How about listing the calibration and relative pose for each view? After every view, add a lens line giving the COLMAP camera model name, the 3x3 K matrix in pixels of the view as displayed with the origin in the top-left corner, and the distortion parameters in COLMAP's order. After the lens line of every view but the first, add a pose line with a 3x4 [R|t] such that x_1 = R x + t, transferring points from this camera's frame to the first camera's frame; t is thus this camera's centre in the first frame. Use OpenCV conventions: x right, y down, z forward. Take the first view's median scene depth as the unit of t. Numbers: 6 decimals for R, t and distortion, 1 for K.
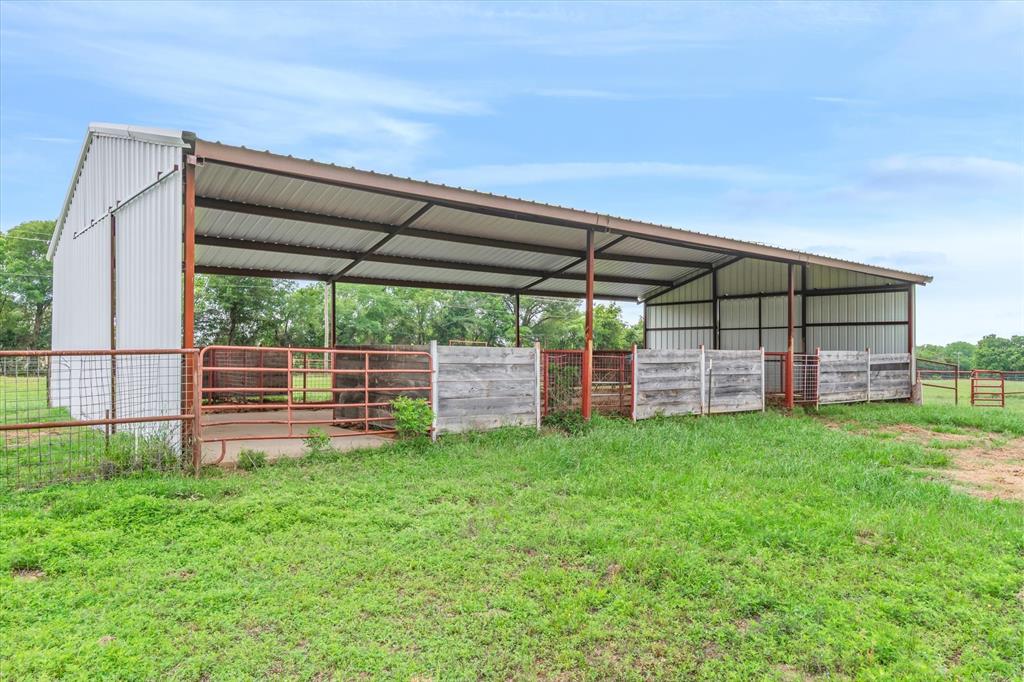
lens RADIAL K [[696.9, 0, 512.0], [0, 696.9, 341.0], [0, 0, 1]] dist [-0.000979, 0.000050]
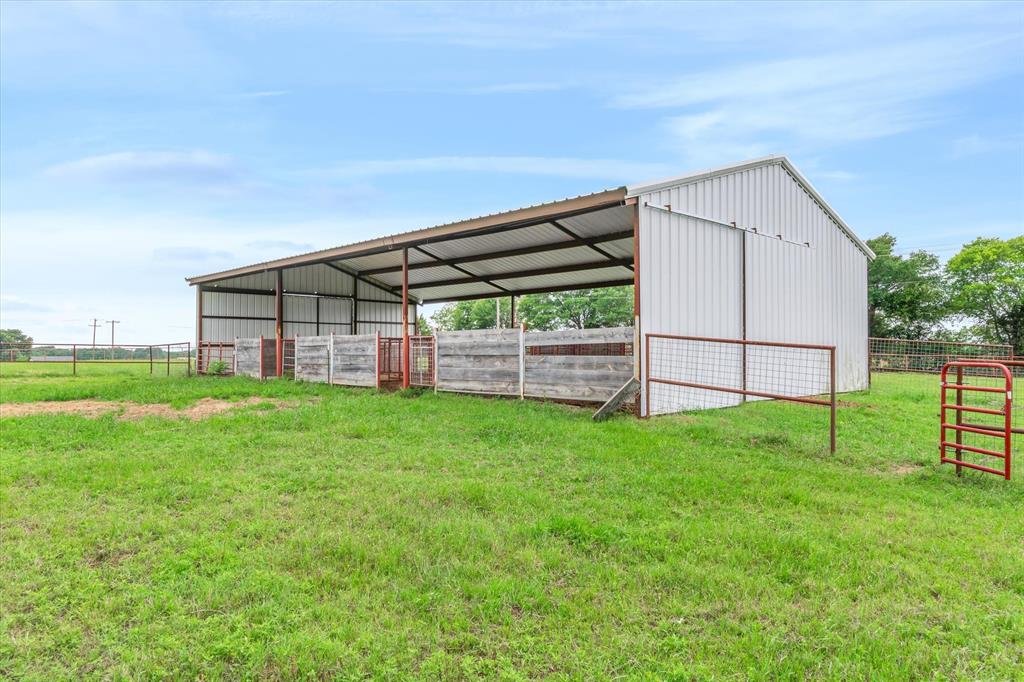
lens RADIAL K [[696.9, 0, 512.0], [0, 696.9, 341.0], [0, 0, 1]] dist [-0.000979, 0.000050]
pose [[0.091764, -0.015333, -0.995663, 1.491778], [0.026967, 0.999553, -0.012907, 0.045042], [0.995416, -0.025665, 0.092136, 1.116385]]
